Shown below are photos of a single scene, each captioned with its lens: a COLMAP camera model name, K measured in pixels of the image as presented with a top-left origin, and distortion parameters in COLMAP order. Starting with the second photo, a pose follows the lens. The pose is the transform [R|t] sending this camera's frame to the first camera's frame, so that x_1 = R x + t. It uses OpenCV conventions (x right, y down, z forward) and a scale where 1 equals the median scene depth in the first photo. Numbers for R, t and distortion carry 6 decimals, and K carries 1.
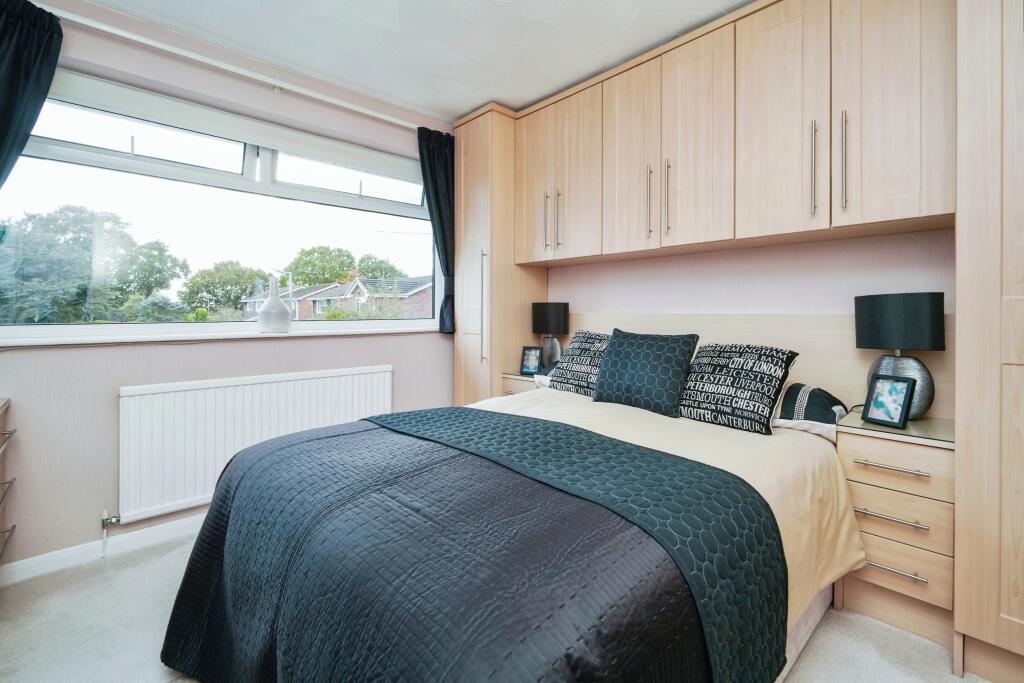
lens RADIAL K [[465.8, 0, 511.0], [0, 465.8, 312.5], [0, 0, 1]] dist [0.000449, 0.000042]
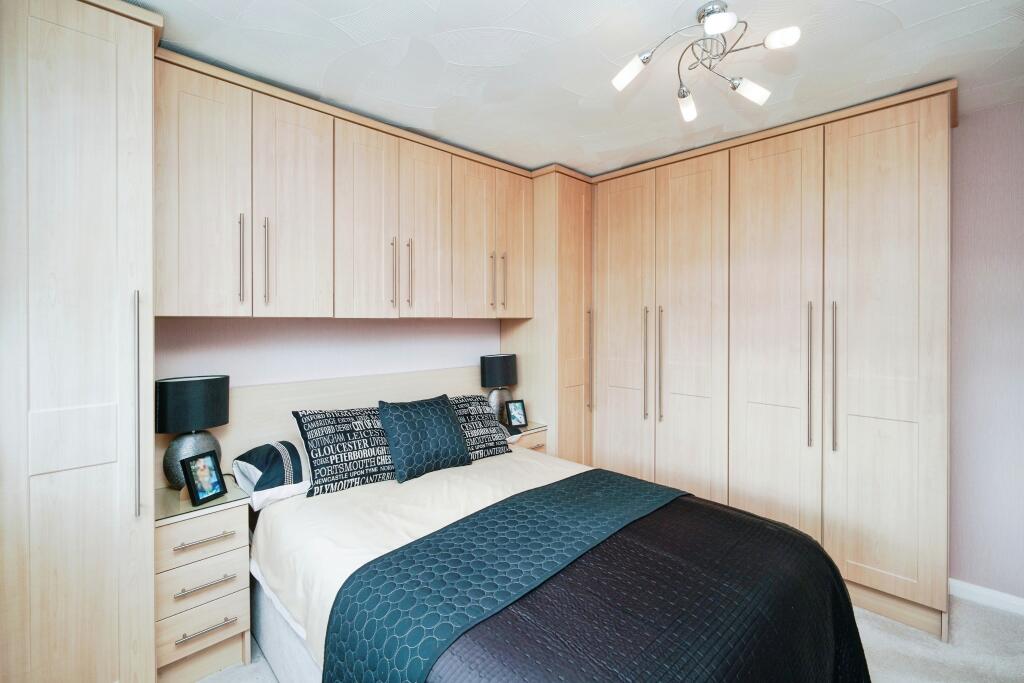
lens RADIAL K [[446.6, 0, 510.9], [0, 446.6, 322.2], [0, 0, 1]] dist [0.000115, -0.000021]
pose [[-0.015968, -0.001984, 0.999871, -0.721843], [0.004809, 0.999986, 0.002061, -0.133827], [-0.999861, 0.004842, -0.015958, 0.774003]]
